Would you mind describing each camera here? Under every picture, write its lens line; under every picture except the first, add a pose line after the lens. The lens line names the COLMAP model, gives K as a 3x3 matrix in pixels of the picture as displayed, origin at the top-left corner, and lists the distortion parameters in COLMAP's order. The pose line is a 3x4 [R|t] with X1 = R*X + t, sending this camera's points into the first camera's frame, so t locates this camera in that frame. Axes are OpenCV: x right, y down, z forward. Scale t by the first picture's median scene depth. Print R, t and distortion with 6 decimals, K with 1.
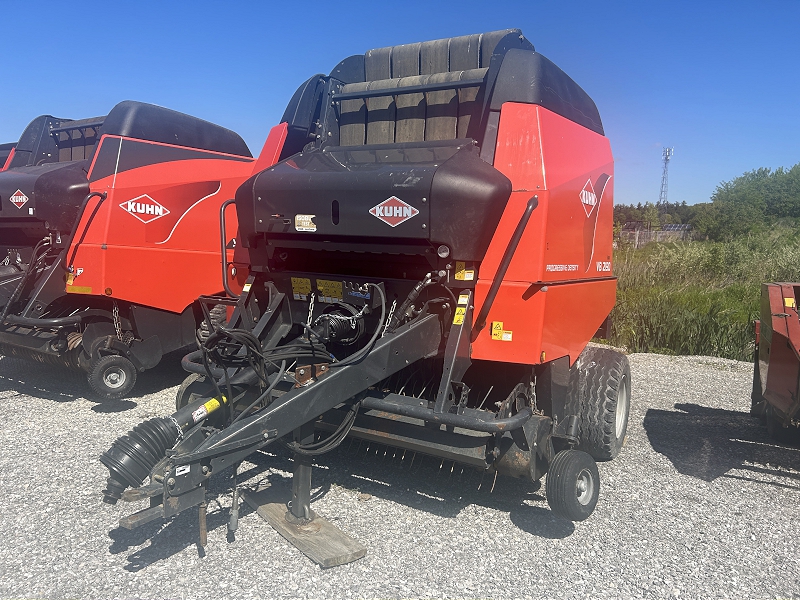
lens RADIAL K [[604.8, 0, 385.1], [0, 604.8, 298.3], [0, 0, 1]] dist [0.052551, -0.001619]
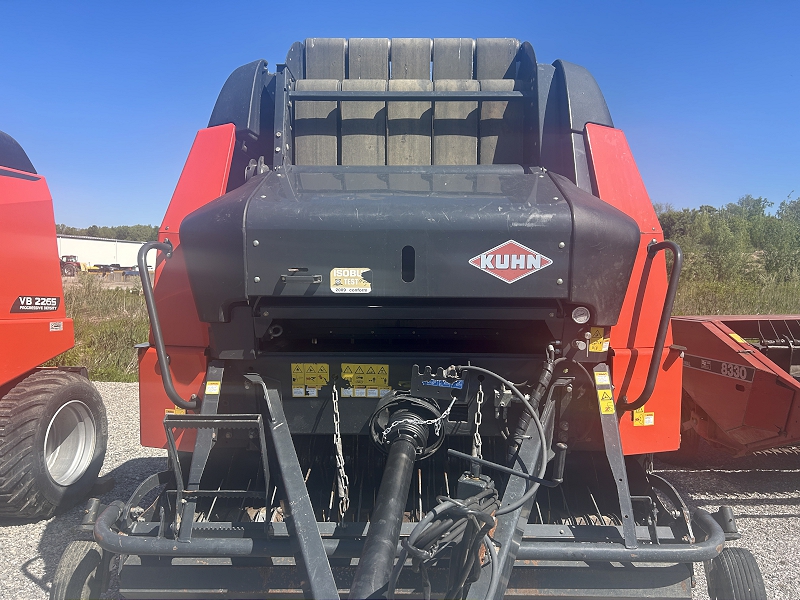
lens RADIAL K [[609.7, 0, 400.0], [0, 609.7, 300.0], [0, 0, 1]] dist [0.052876, -0.050486]
pose [[0.866866, -0.051150, 0.495911, -0.417659], [0.075993, 0.996656, -0.030039, -0.082458], [-0.492716, 0.063726, 0.867854, 0.427512]]
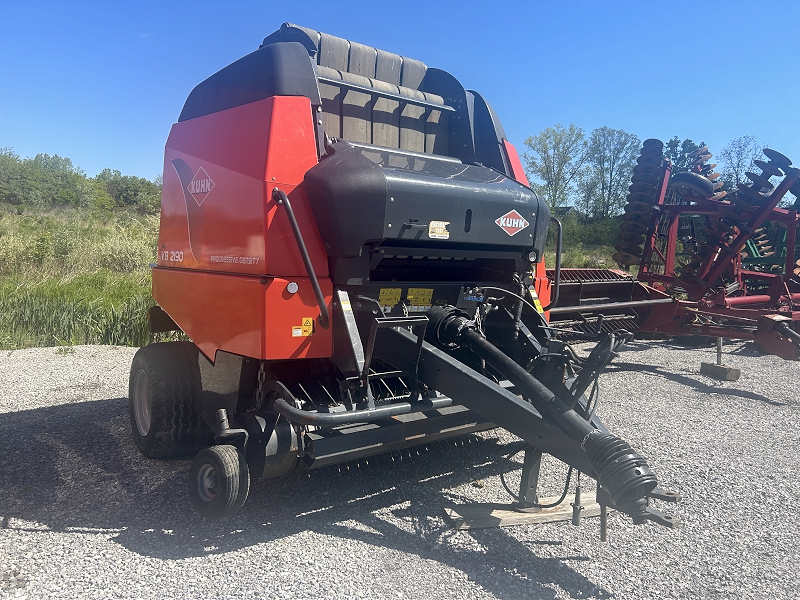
lens RADIAL K [[609.7, 0, 400.0], [0, 609.7, 300.0], [0, 0, 1]] dist [0.052876, -0.050486]
pose [[0.357713, -0.096334, 0.928849, -1.089012], [0.071225, 0.994582, 0.075721, -0.094037], [-0.931111, 0.039071, 0.362636, 0.732227]]
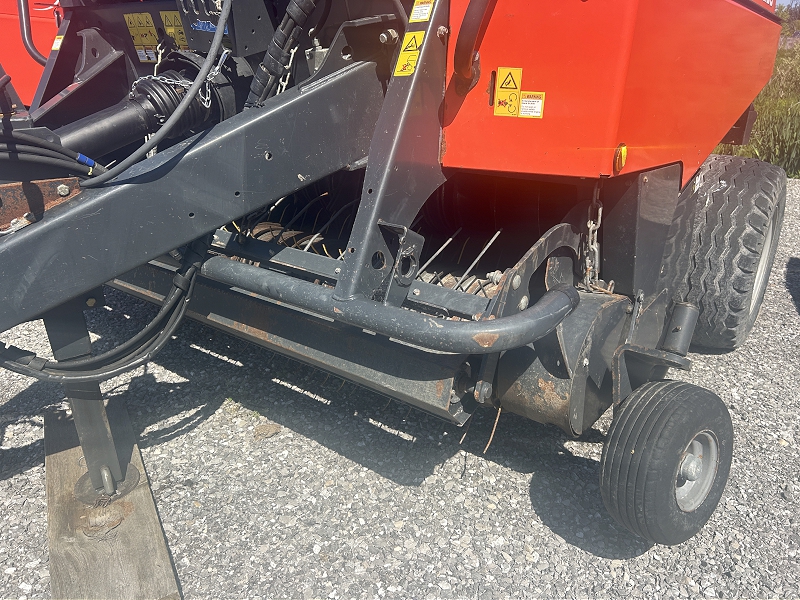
lens RADIAL K [[609.7, 0, 400.0], [0, 609.7, 300.0], [0, 0, 1]] dist [0.052876, -0.050486]
pose [[0.994338, 0.009109, -0.105874, 0.146236], [0.019234, 0.964435, 0.263618, 0.071028], [0.104509, -0.264162, 0.958799, 0.525859]]
